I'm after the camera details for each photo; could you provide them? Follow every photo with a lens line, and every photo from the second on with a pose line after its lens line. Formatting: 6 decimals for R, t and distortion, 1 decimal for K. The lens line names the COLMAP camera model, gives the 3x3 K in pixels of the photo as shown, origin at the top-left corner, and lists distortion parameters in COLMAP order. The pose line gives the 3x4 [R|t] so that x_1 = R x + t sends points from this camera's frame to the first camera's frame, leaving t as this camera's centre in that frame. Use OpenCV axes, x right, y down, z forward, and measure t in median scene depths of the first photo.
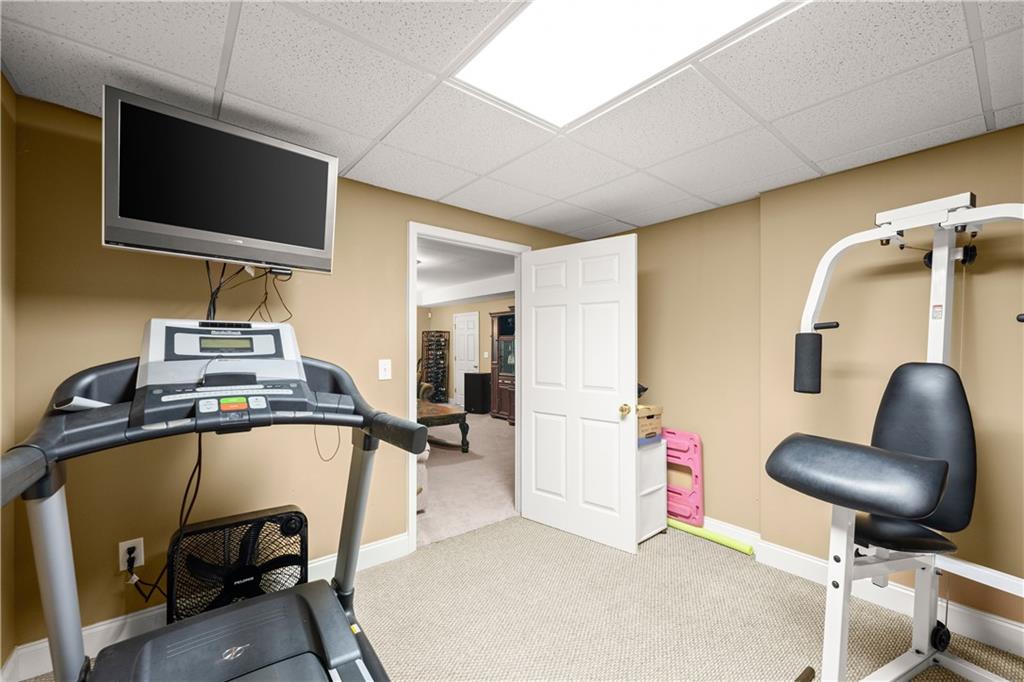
lens RADIAL K [[418.5, 0, 511.5], [0, 418.5, 345.8], [0, 0, 1]] dist [0.000446, -0.000007]
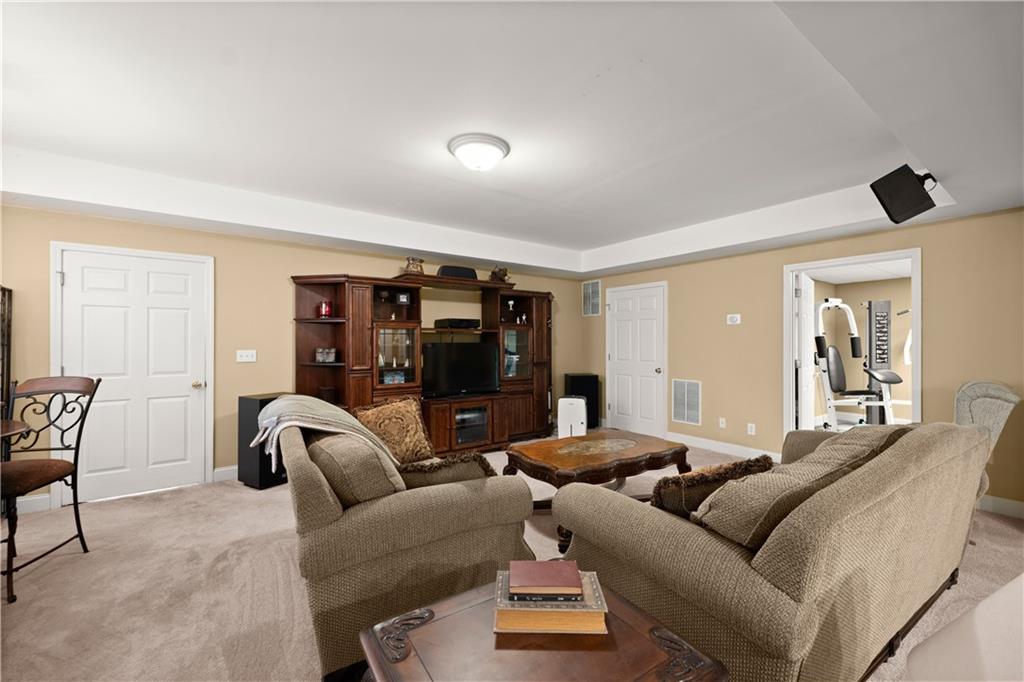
lens RADIAL K [[414.2, 0, 512.0], [0, 414.2, 341.0], [0, 0, 1]] dist [0.000234, 0.000007]
pose [[0.071547, -0.002000, 0.997435, -0.474863], [-0.009937, 0.999947, 0.002717, 0.000939], [-0.997388, -0.010106, 0.071524, 0.640710]]
